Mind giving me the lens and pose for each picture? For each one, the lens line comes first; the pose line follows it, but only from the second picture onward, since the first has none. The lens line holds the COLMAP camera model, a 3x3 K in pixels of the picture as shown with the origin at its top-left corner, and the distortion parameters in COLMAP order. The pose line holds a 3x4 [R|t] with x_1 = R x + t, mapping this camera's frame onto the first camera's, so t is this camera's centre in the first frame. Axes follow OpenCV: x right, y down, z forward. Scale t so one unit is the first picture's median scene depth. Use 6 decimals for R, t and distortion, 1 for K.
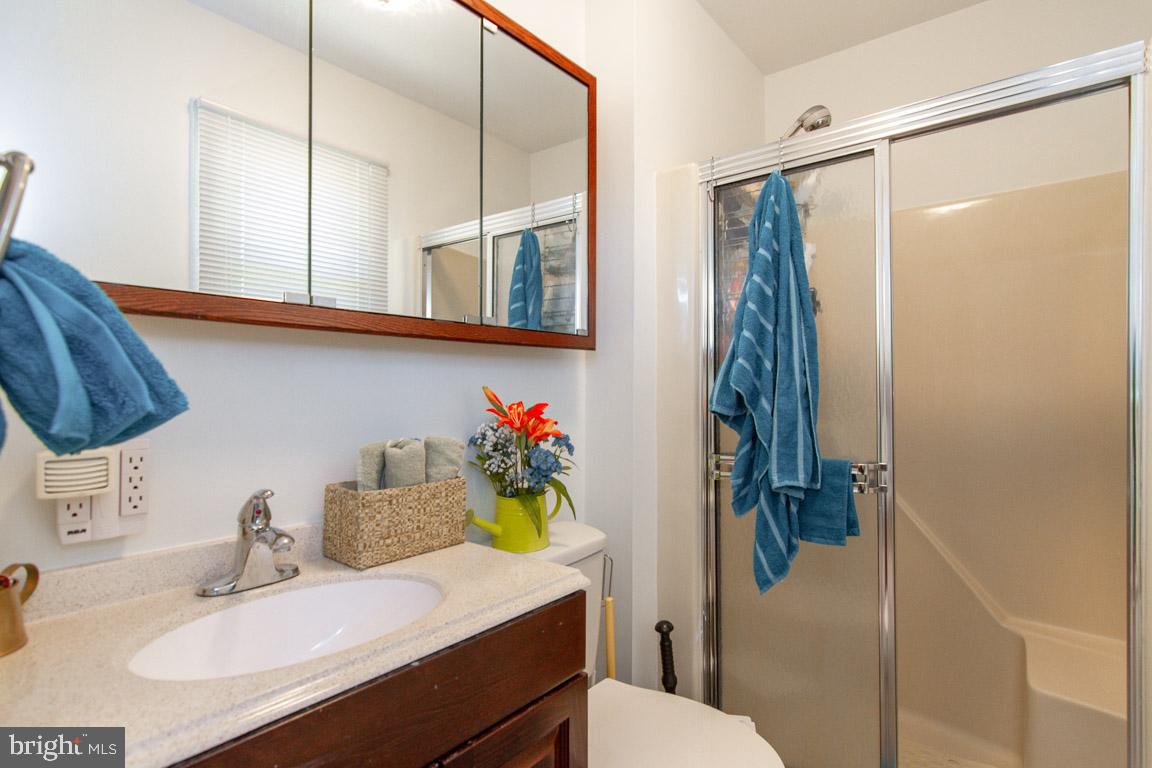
lens RADIAL K [[583.1, 0, 578.8], [0, 583.1, 386.3], [0, 0, 1]] dist [0.011980, -0.004551]
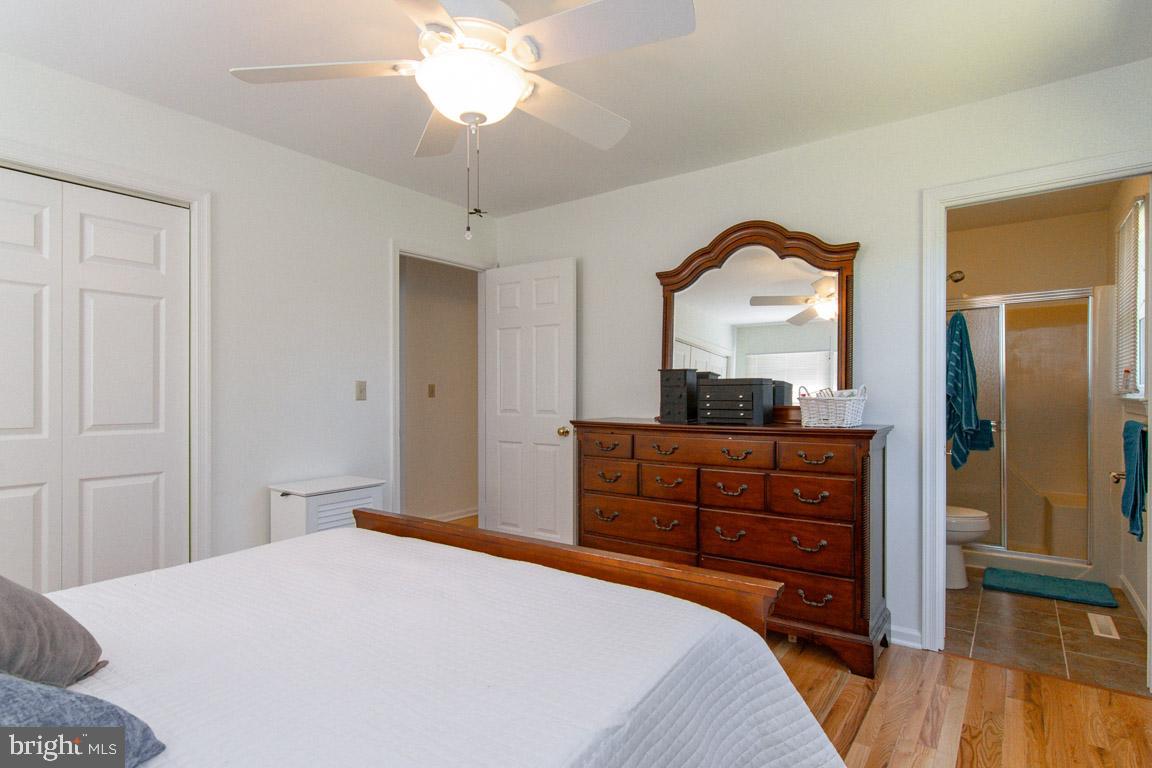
lens RADIAL K [[583.1, 0, 573.9], [0, 583.1, 386.2], [0, 0, 1]] dist [0.011980, -0.004551]
pose [[0.999643, -0.002275, 0.026637, -1.542374], [0.002183, 0.999992, 0.003476, -0.045490], [-0.026644, -0.003417, 0.999639, -1.677468]]
